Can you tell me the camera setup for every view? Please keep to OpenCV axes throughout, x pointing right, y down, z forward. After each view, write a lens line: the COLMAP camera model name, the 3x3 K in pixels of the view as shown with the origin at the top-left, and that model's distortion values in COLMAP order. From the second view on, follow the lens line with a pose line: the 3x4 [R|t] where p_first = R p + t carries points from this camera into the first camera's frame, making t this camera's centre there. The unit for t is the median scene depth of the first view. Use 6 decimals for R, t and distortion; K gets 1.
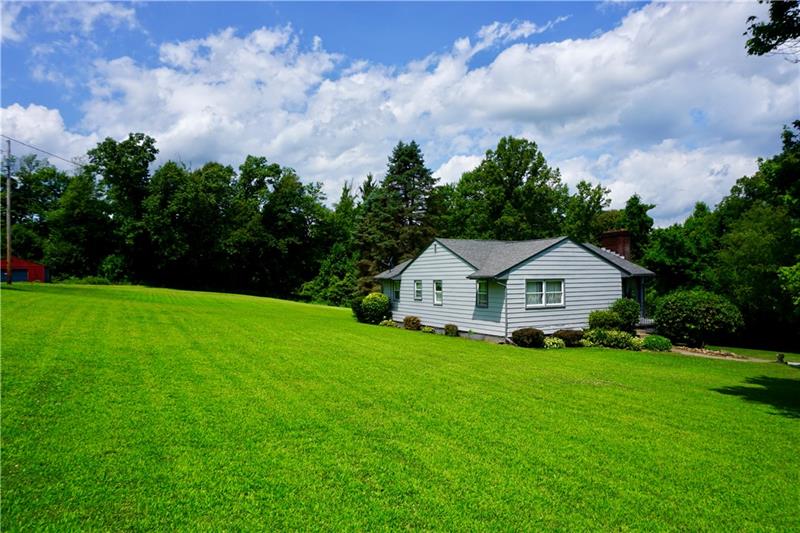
lens RADIAL K [[552.1, 0, 400.0], [0, 552.1, 266.5], [0, 0, 1]] dist [-0.048719, -0.002254]
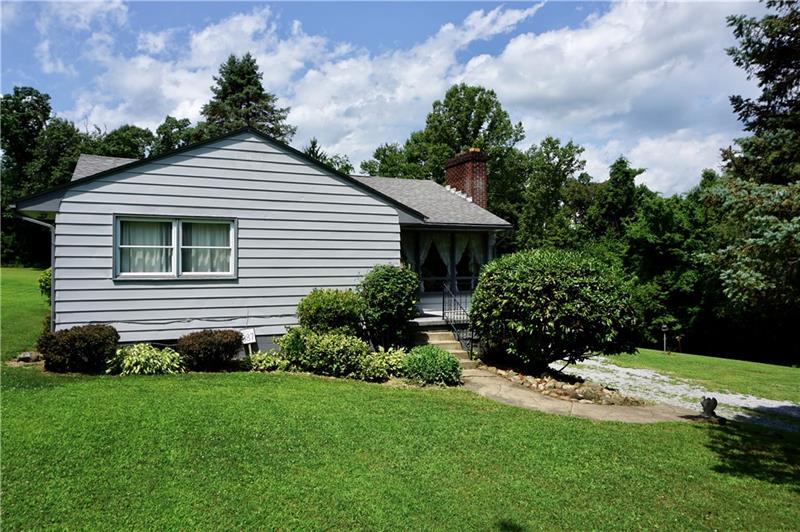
lens RADIAL K [[574.9, 0, 400.0], [0, 574.9, 266.0], [0, 0, 1]] dist [-0.058107, 0.001138]
pose [[0.999375, 0.007385, -0.034580, 0.243093], [-0.006888, 0.999871, 0.014485, 0.029019], [0.034682, -0.014237, 0.999297, 0.284548]]
